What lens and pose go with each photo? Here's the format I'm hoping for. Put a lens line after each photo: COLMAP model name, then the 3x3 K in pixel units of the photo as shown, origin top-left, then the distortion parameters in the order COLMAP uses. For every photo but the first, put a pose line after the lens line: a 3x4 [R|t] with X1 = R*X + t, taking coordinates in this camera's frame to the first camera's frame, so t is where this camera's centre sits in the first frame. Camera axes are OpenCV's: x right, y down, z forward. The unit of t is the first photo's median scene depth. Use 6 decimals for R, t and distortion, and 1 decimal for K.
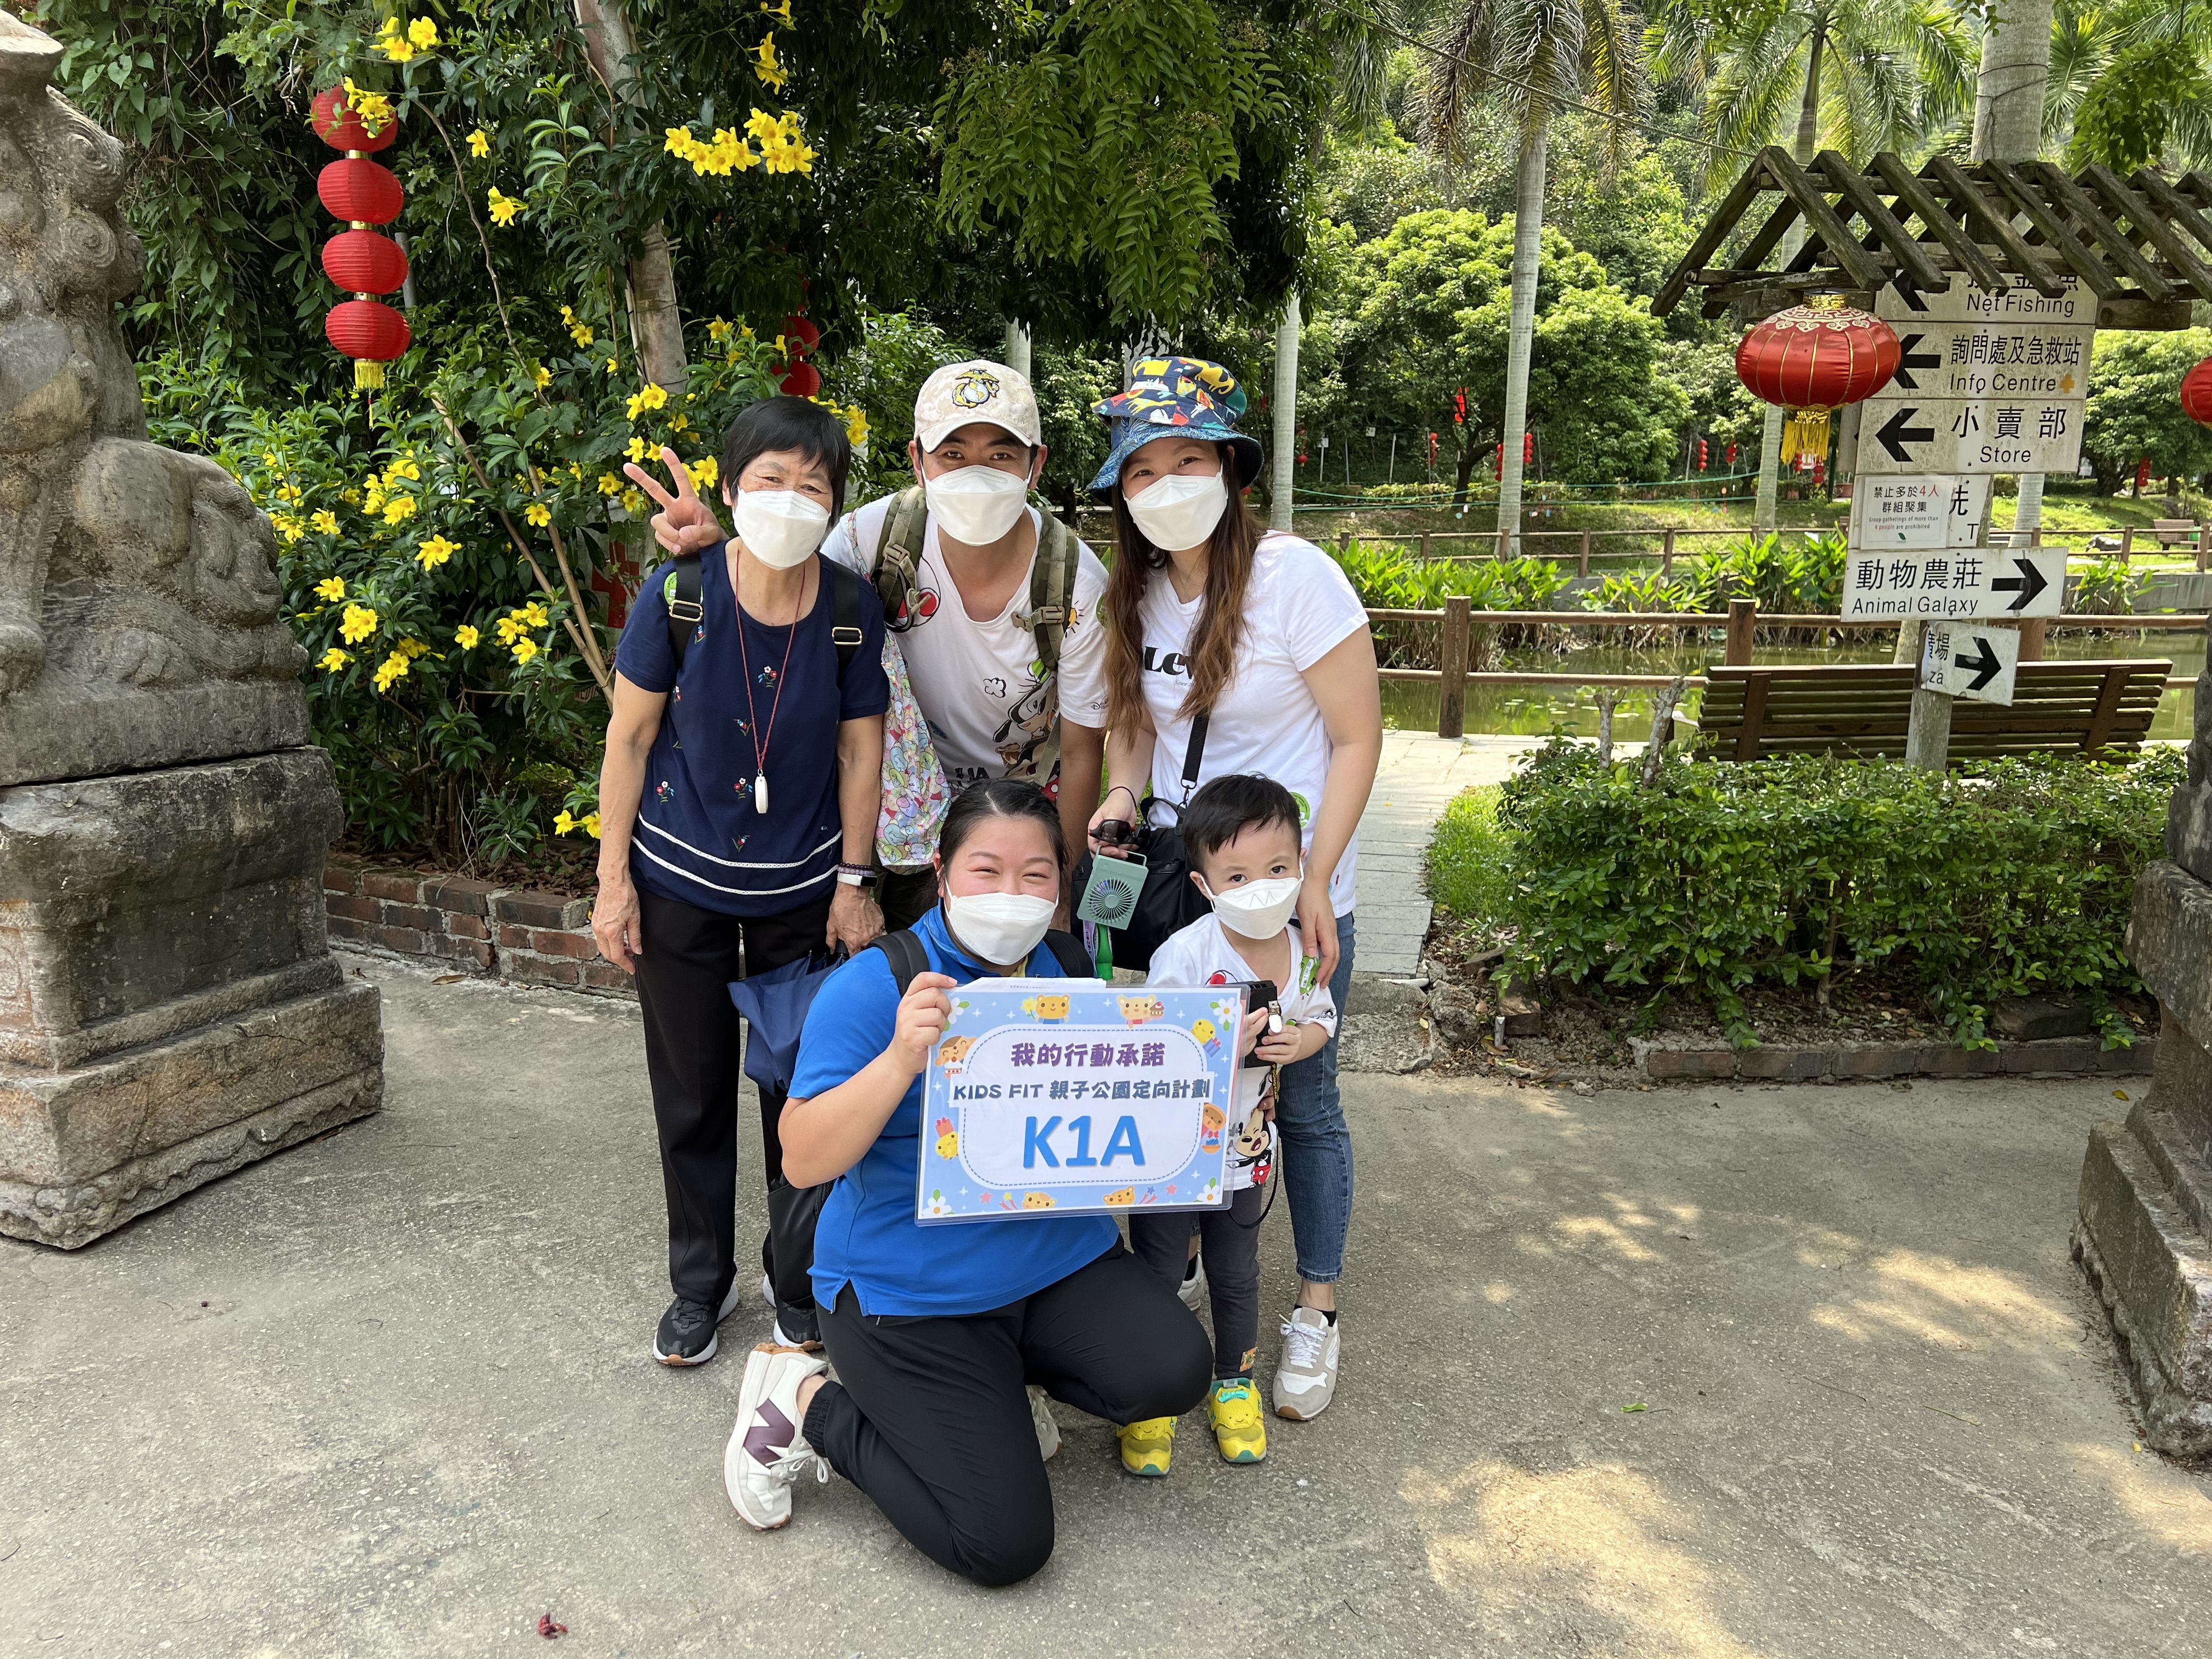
lens RADIAL K [[1665.0, 0, 1090.8], [0, 1665.0, 845.6], [0, 0, 1]] dist [0.036545, -0.034077]
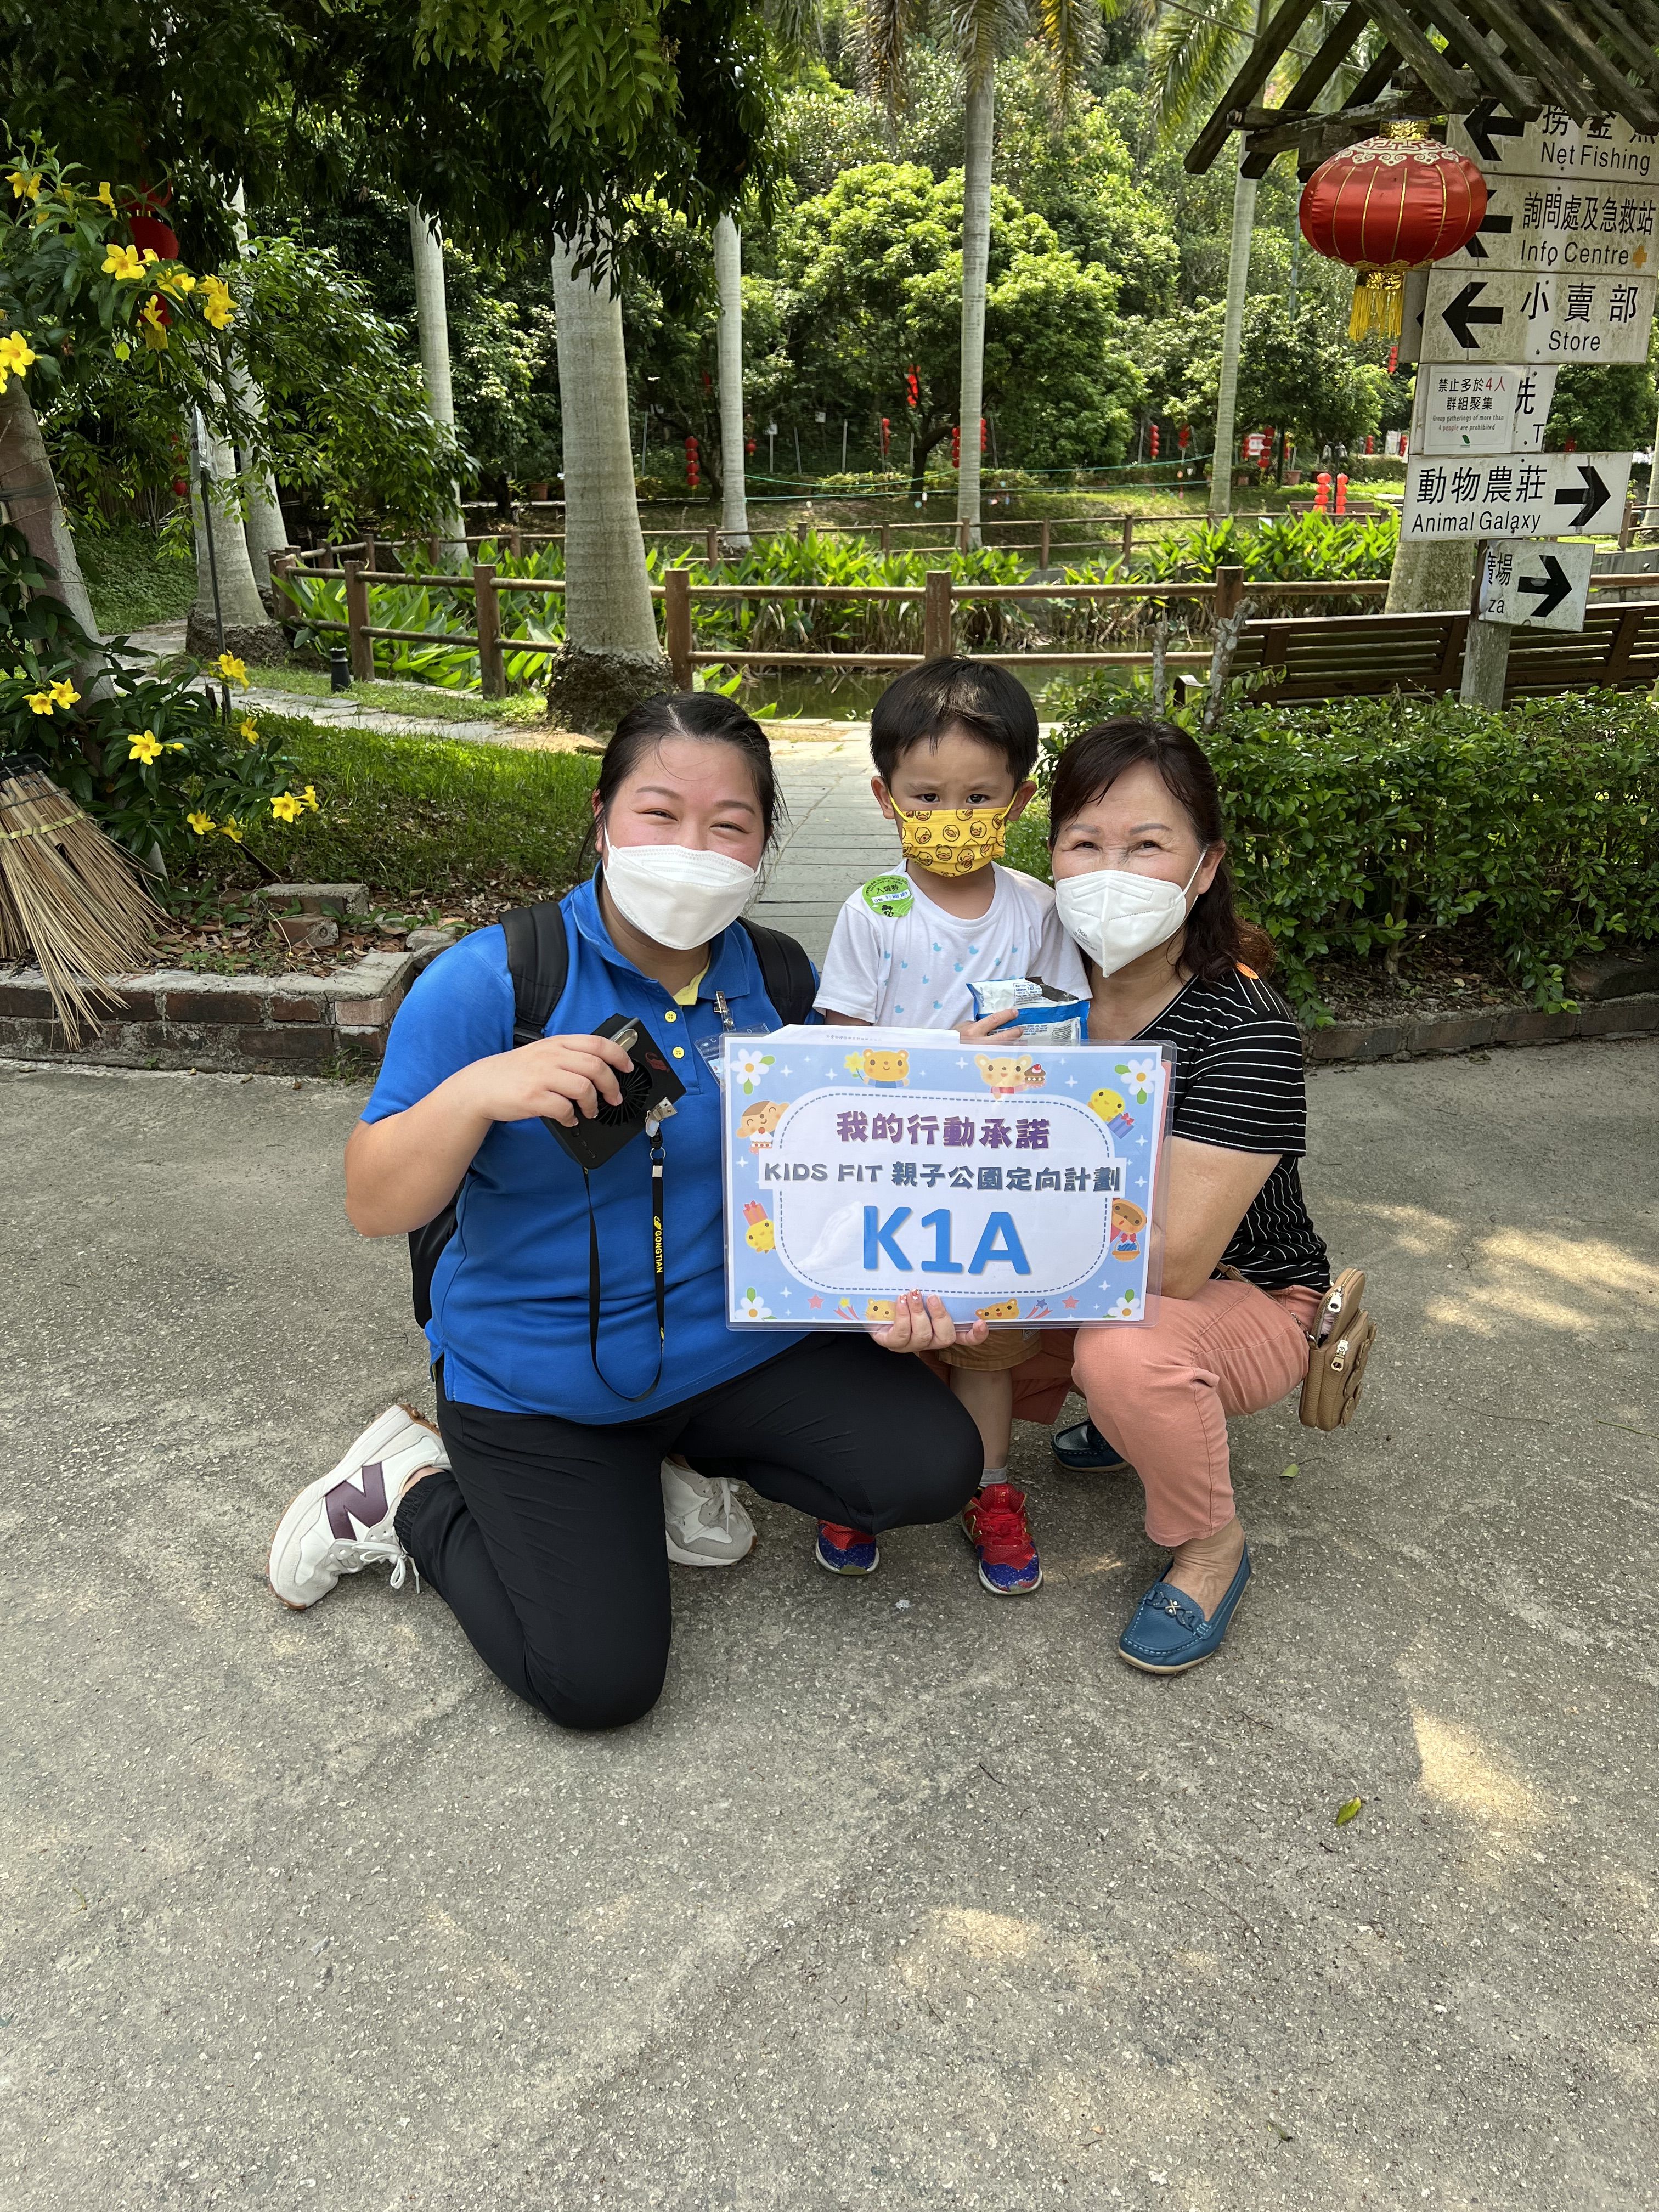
lens RADIAL K [[1666.7, 0, 817.3], [0, 1666.7, 1109.6], [0, 0, 1]] dist [0.038797, -0.047227]
pose [[0.986743, -0.069937, 0.146451, -0.005888], [0.048565, 0.988278, 0.144732, 0.019516], [-0.154856, -0.135701, 0.978573, 0.143439]]
